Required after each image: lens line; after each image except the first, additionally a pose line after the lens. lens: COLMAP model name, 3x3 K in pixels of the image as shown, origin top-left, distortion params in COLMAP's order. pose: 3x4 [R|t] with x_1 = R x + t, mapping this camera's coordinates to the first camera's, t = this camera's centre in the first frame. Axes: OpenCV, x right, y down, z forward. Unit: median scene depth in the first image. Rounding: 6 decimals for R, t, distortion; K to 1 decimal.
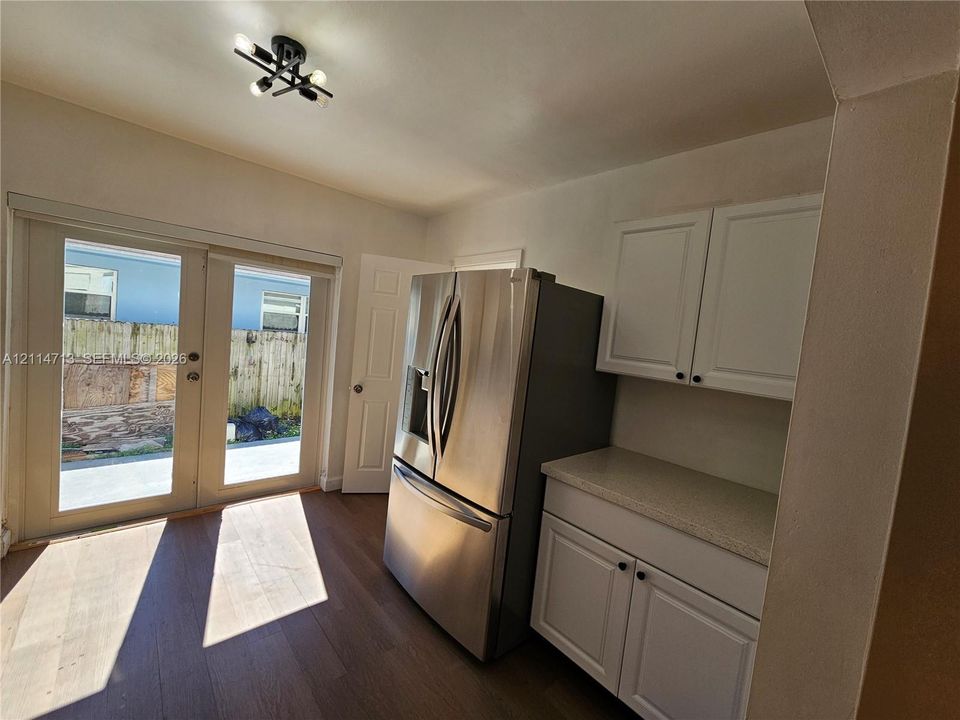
lens RADIAL K [[394.3, 0, 473.3], [0, 394.3, 359.8], [0, 0, 1]] dist [0.003991, 0.000906]
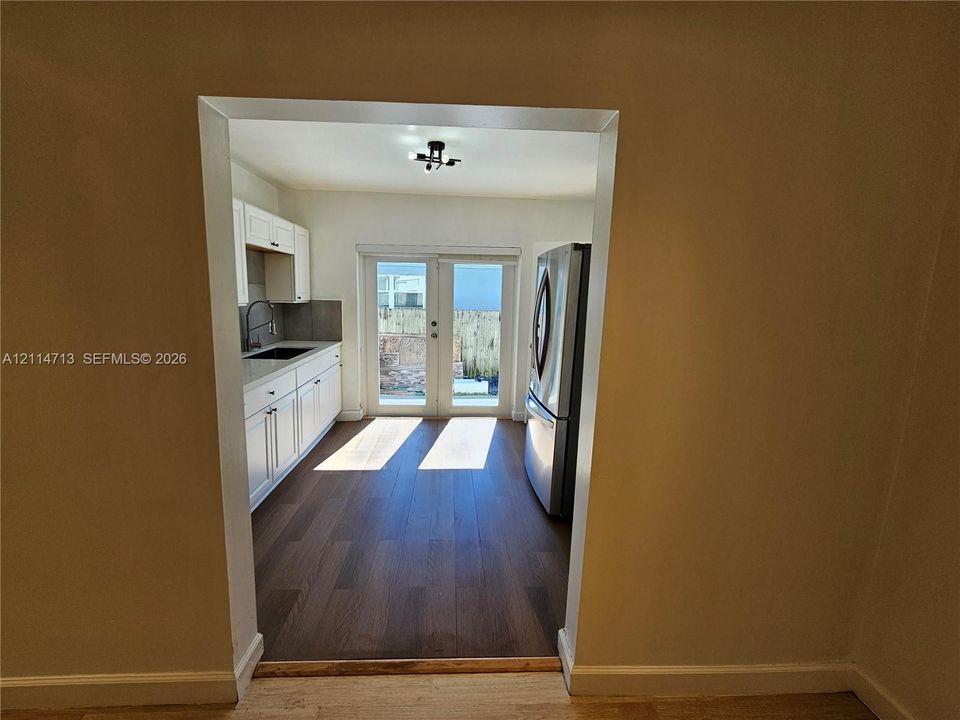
lens RADIAL K [[394.3, 0, 473.5], [0, 394.3, 357.4], [0, 0, 1]] dist [0.003991, 0.000906]
pose [[0.790574, 0.016720, -0.612138, 0.203803], [0.009480, 0.999173, 0.039535, 0.032489], [0.612293, -0.037059, 0.789762, -0.096161]]
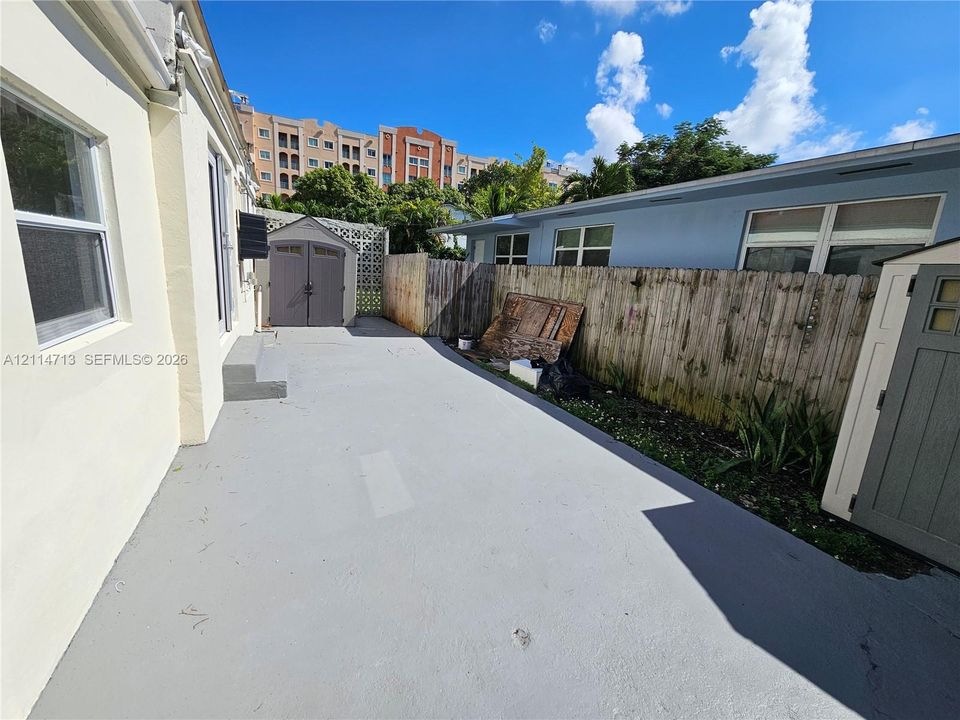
lens RADIAL K [[394.3, 0, 480.3], [0, 394.3, 354.4], [0, 0, 1]] dist [0.003991, 0.000906]
pose [[-0.260912, 0.083798, -0.961719, 0.282977], [-0.162748, 0.978148, 0.129383, 0.044795], [0.951545, 0.190275, -0.241573, 1.238322]]
